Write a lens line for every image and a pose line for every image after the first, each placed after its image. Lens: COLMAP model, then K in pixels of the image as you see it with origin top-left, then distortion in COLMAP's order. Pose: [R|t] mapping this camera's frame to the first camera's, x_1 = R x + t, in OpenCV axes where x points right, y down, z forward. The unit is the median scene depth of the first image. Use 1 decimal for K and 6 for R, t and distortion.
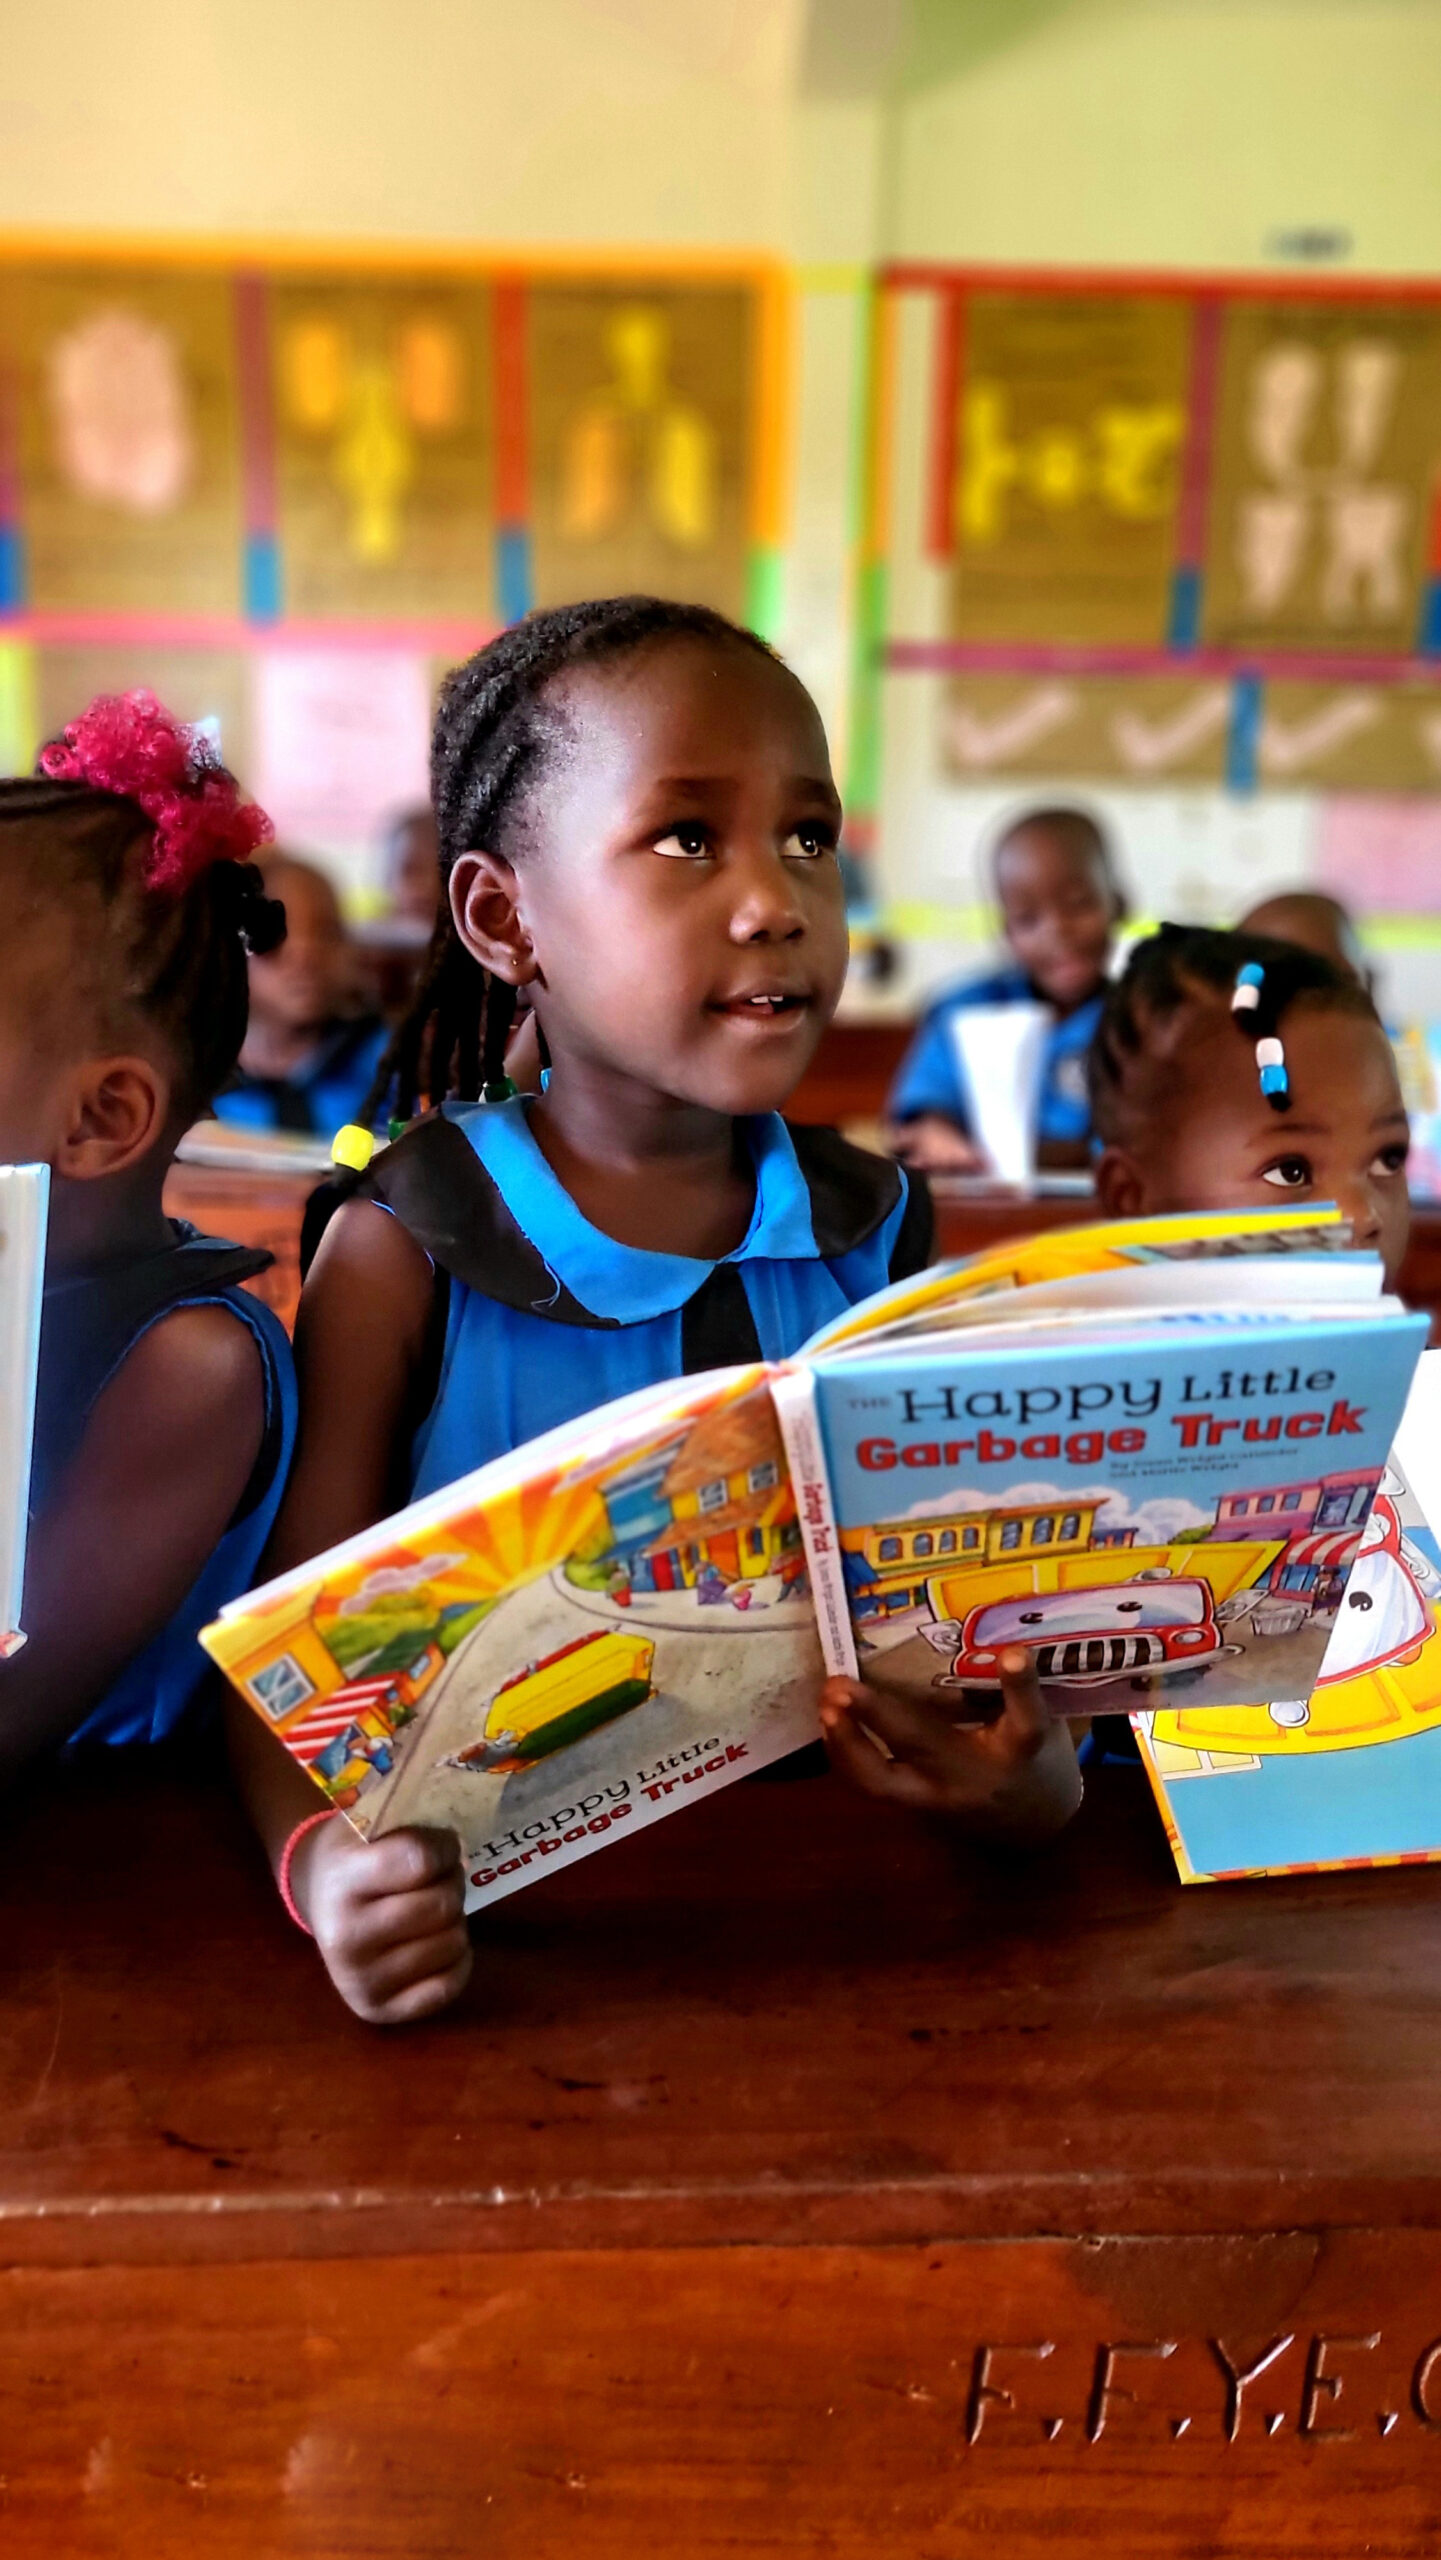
lens RADIAL K [[2024.3, 0, 740.2], [0, 2024.3, 1243.5], [0, 0, 1]] dist [-0.018351, 0.071782]
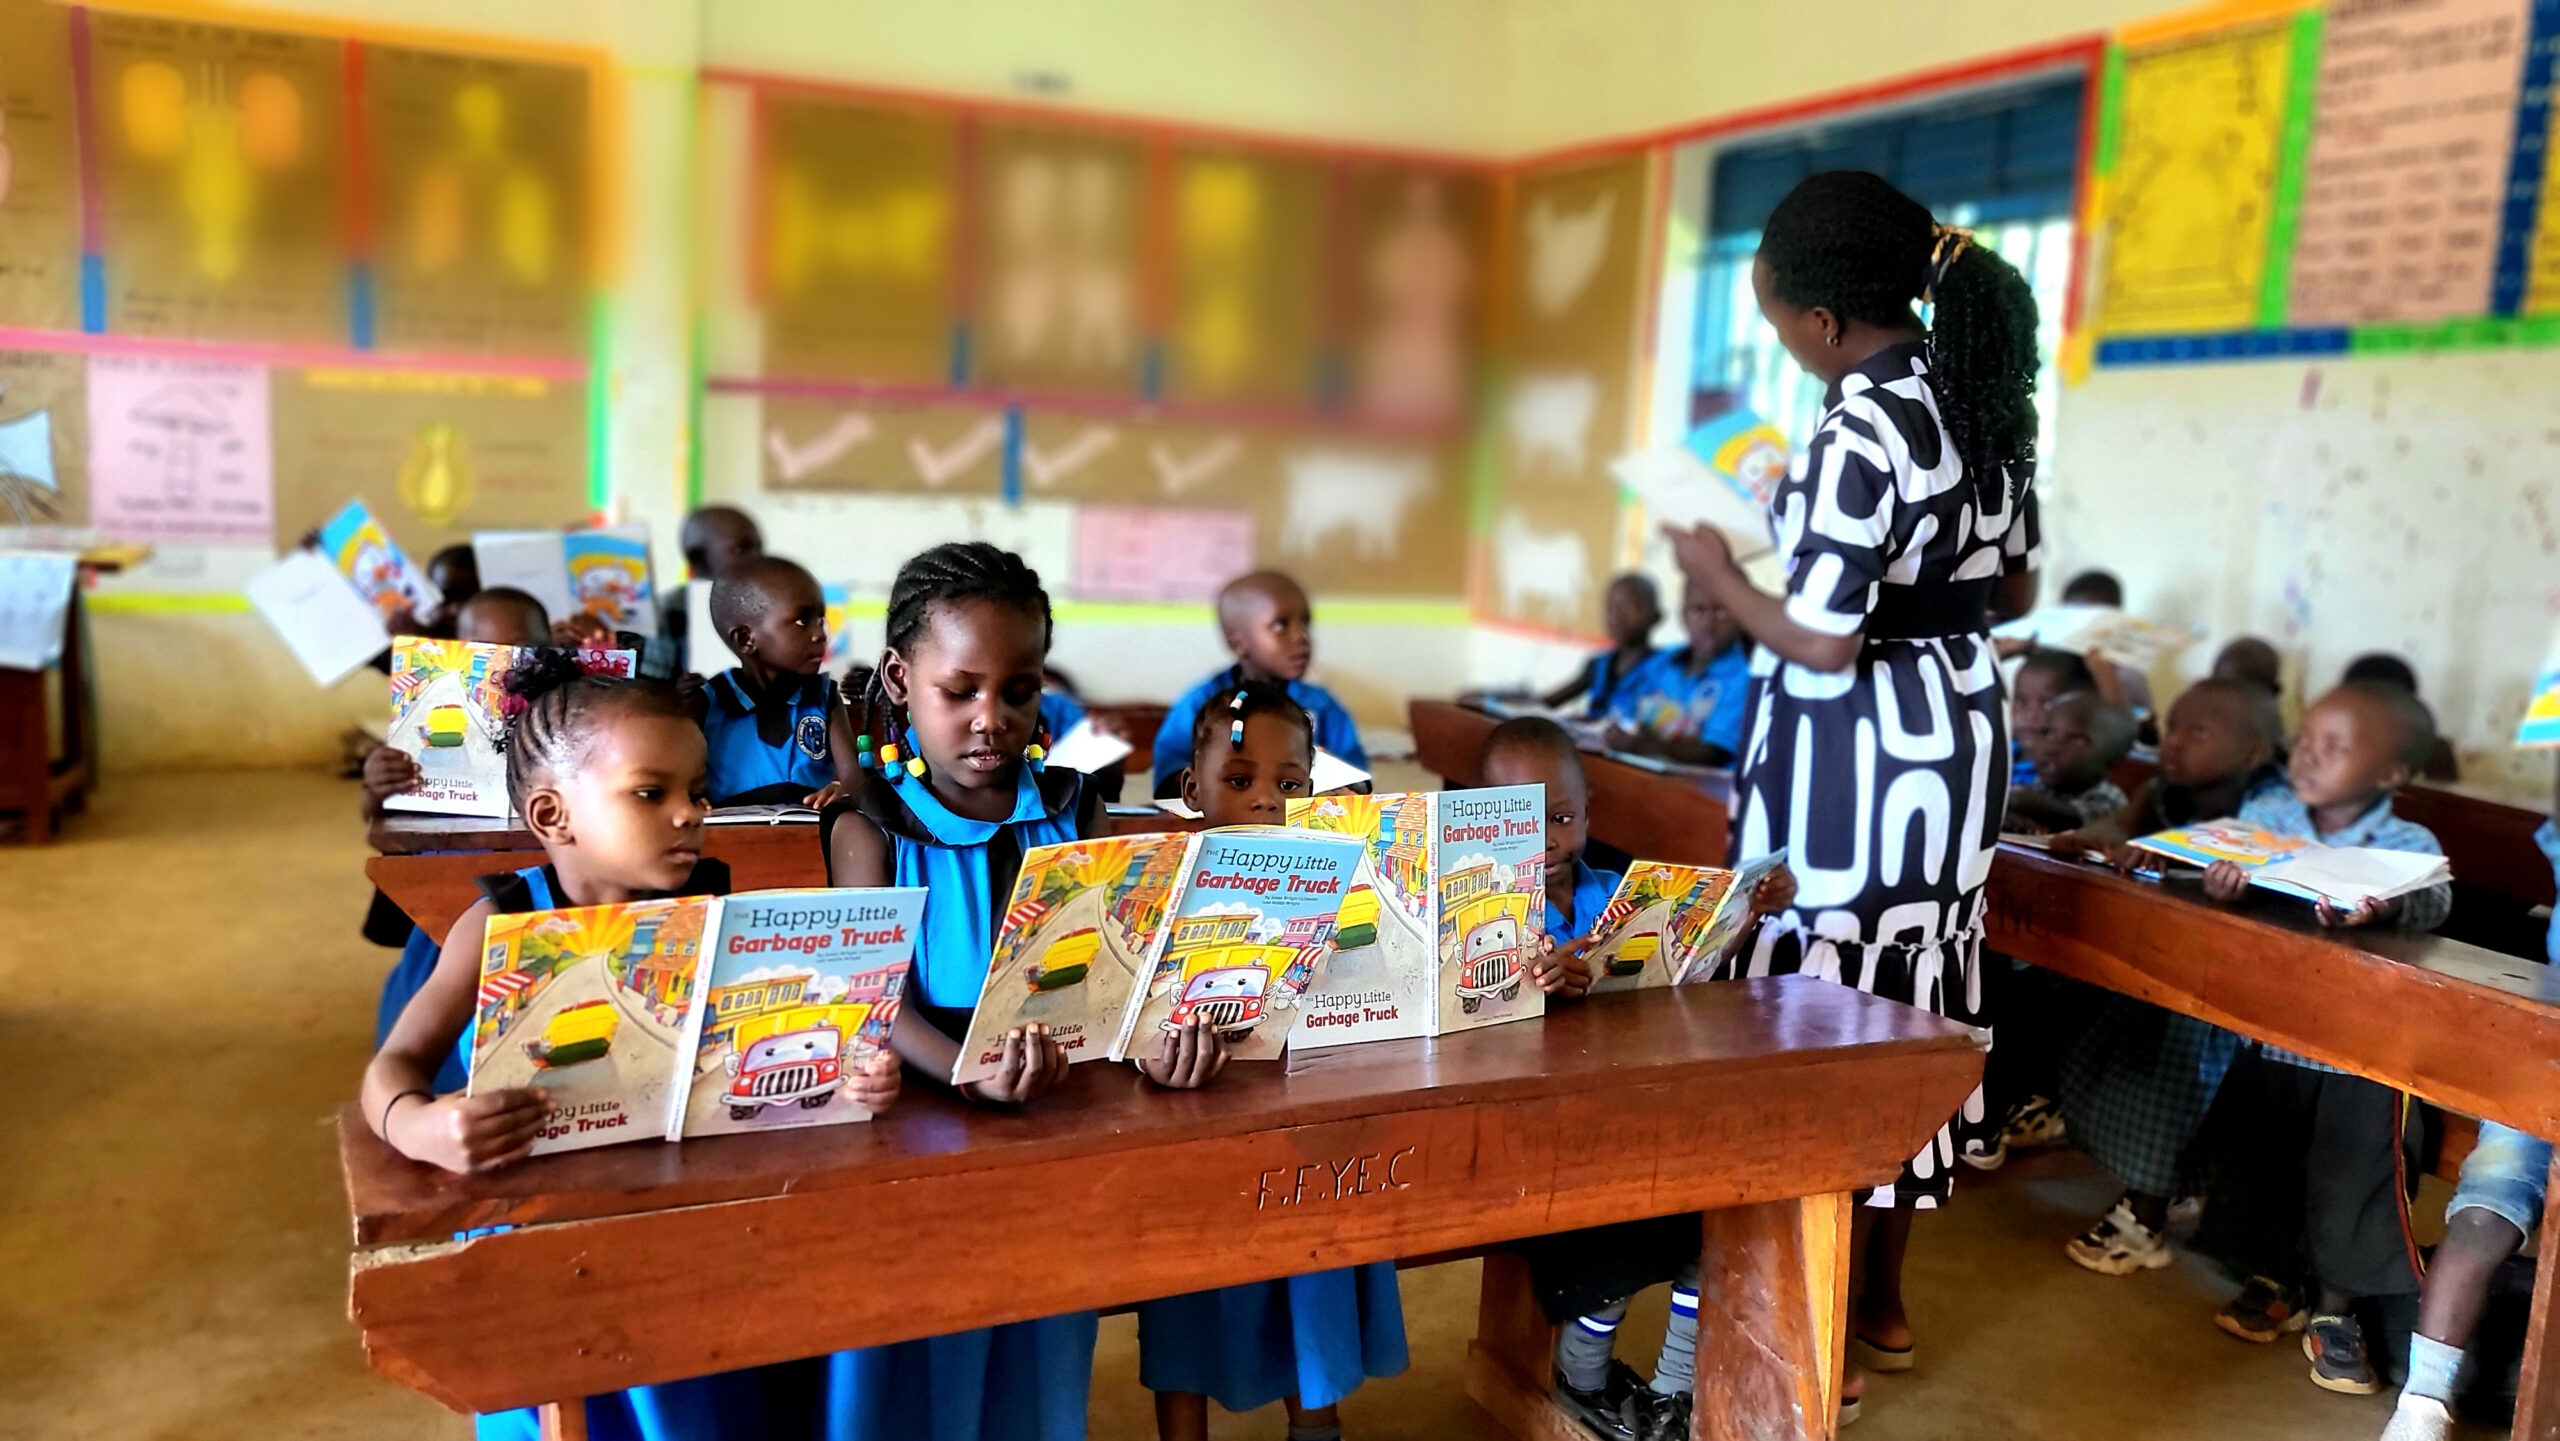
lens RADIAL K [[2024.3, 0, 1275.5], [0, 2024.3, 702.6], [0, 0, 1]] dist [-0.018351, 0.071782]
pose [[0.916916, -0.031279, 0.397853, -0.102147], [0.069092, 0.994312, -0.081060, 0.008964], [-0.393054, 0.101813, 0.913861, -0.180130]]
